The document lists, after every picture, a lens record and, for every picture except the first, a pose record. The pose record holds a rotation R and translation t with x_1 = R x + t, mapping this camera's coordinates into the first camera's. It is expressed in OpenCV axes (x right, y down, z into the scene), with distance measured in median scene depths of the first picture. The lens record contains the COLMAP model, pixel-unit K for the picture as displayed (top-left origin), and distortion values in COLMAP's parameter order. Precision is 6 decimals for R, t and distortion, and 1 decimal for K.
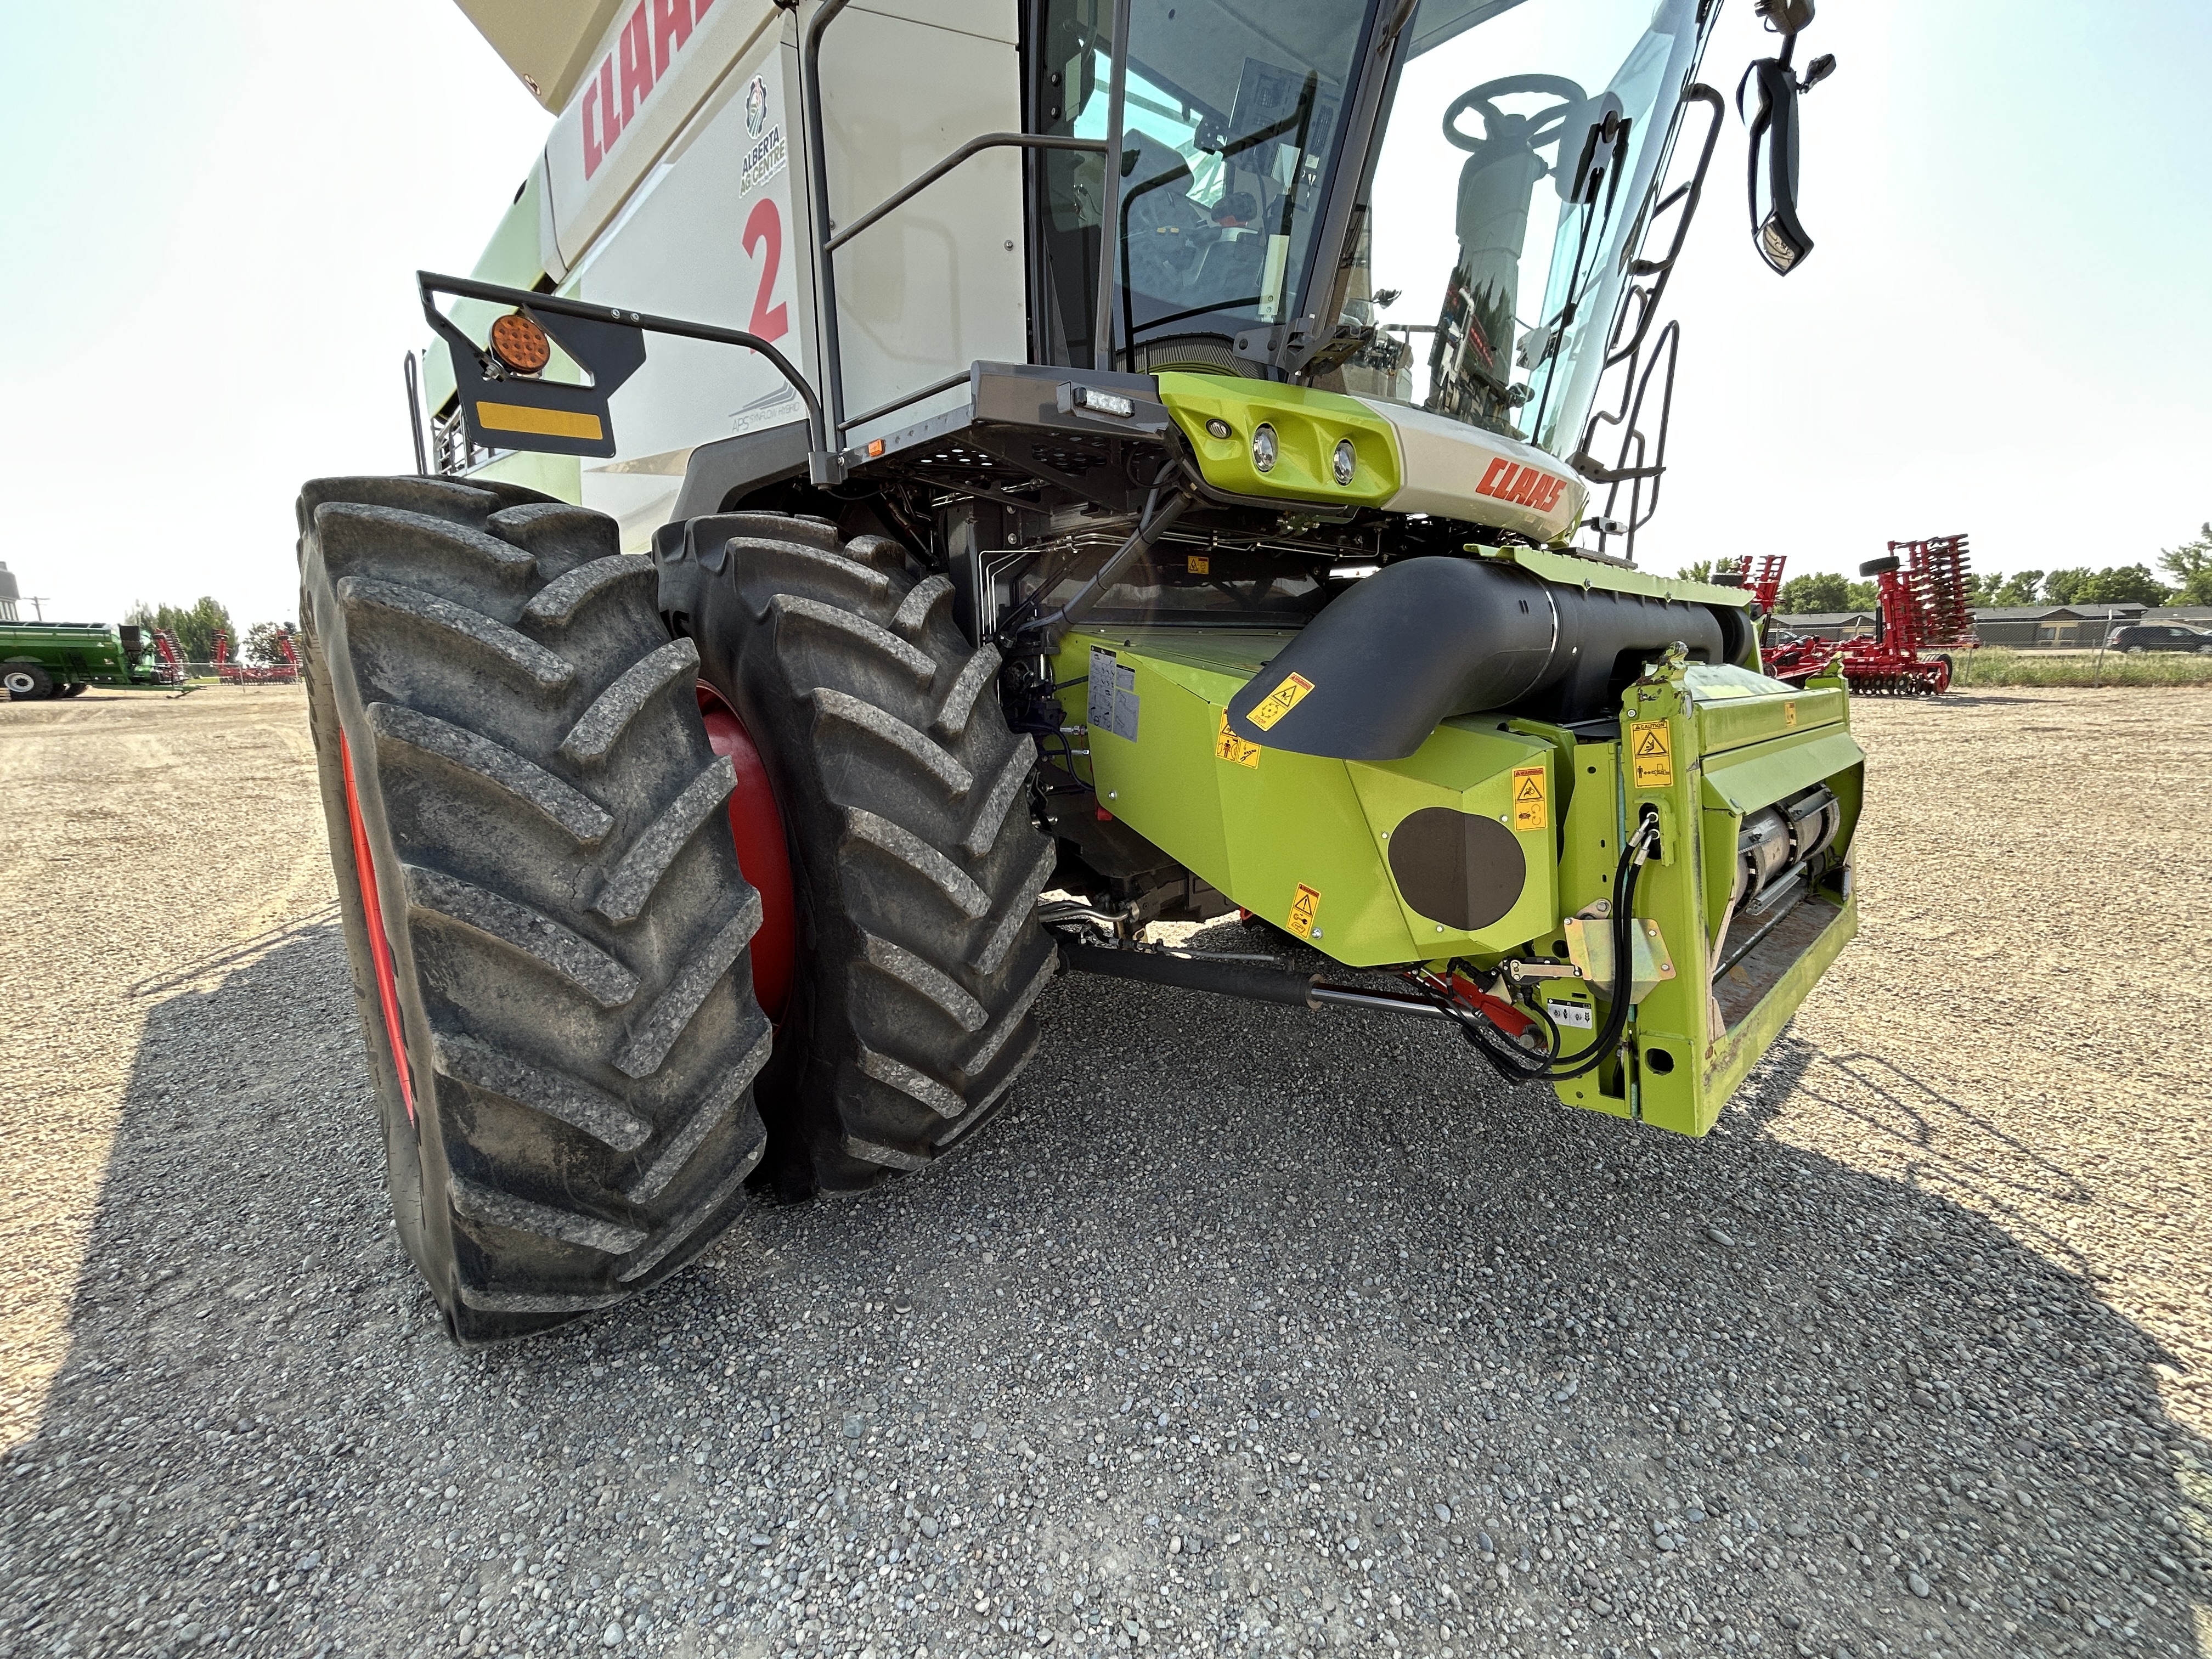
lens RADIAL K [[895.5, 0, 1106.0], [0, 895.5, 829.5], [0, 0, 1]] dist [0.000531, -0.003238]
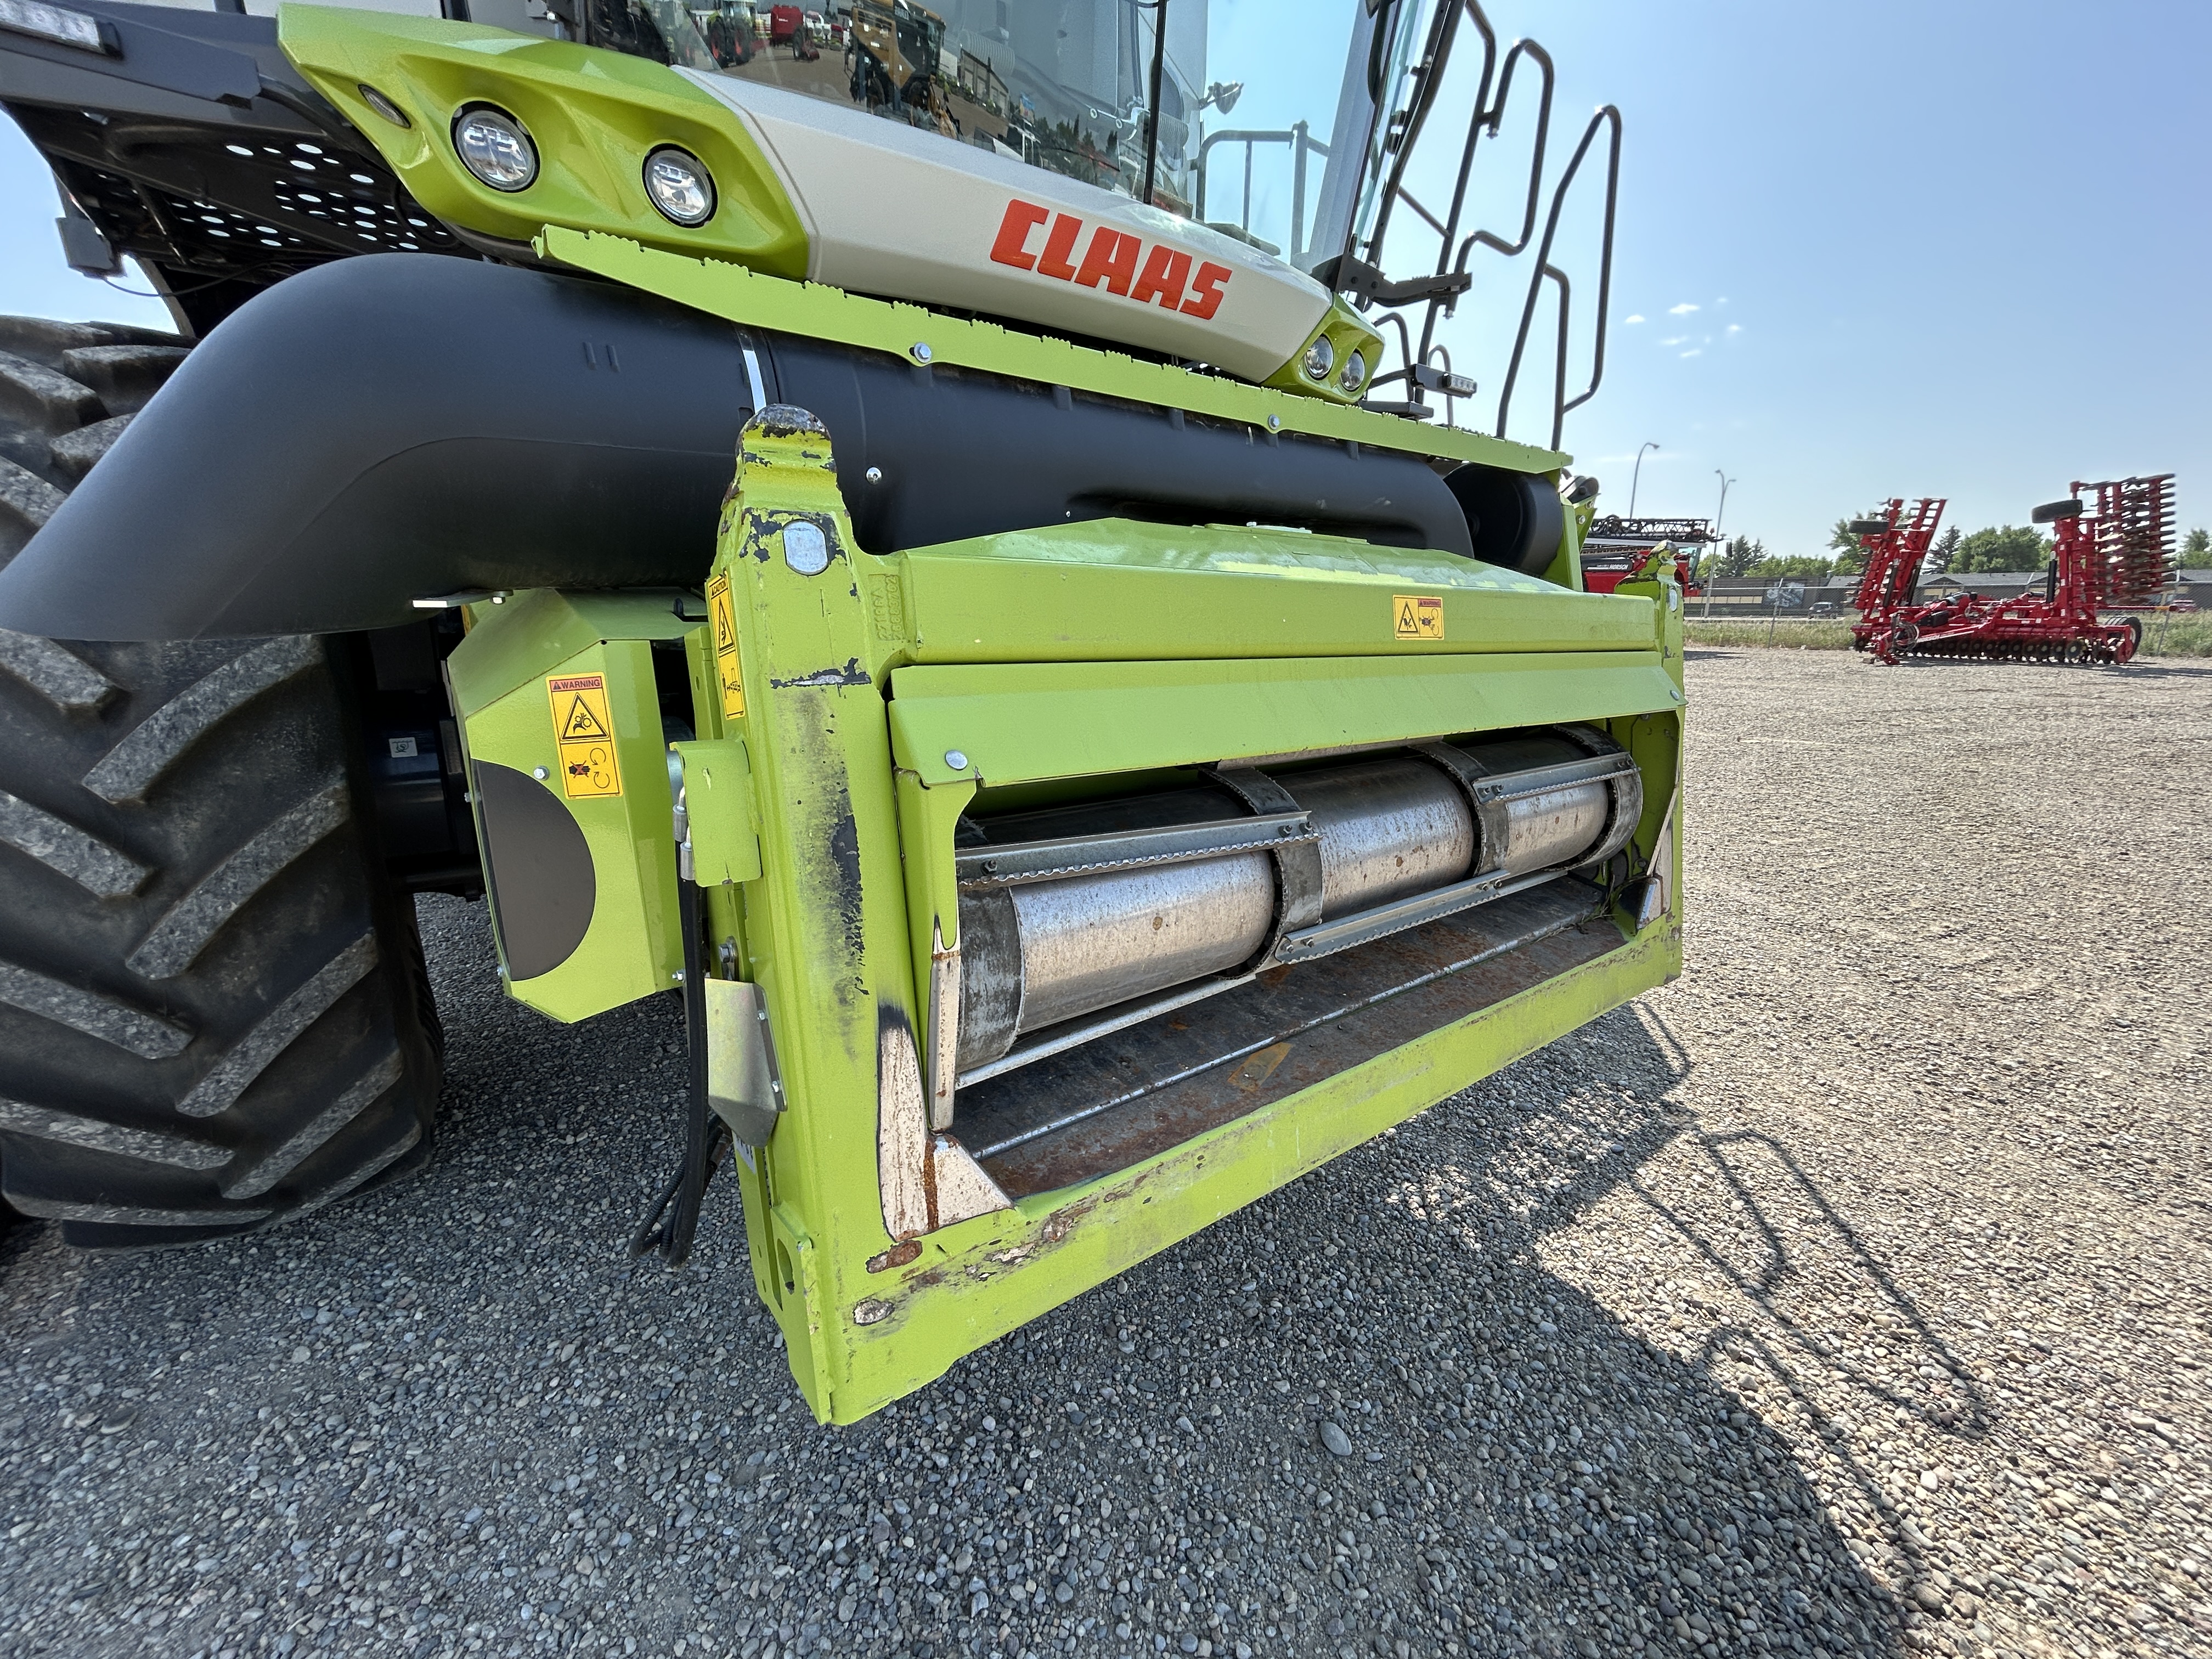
lens RADIAL K [[904.0, 0, 1106.0], [0, 904.0, 829.5], [0, 0, 1]] dist [-0.004243, -0.000399]
pose [[0.994132, 0.044274, -0.098695, 0.340675], [-0.038993, 0.997735, 0.054808, -0.008617], [0.100898, -0.050638, 0.993607, 0.213228]]
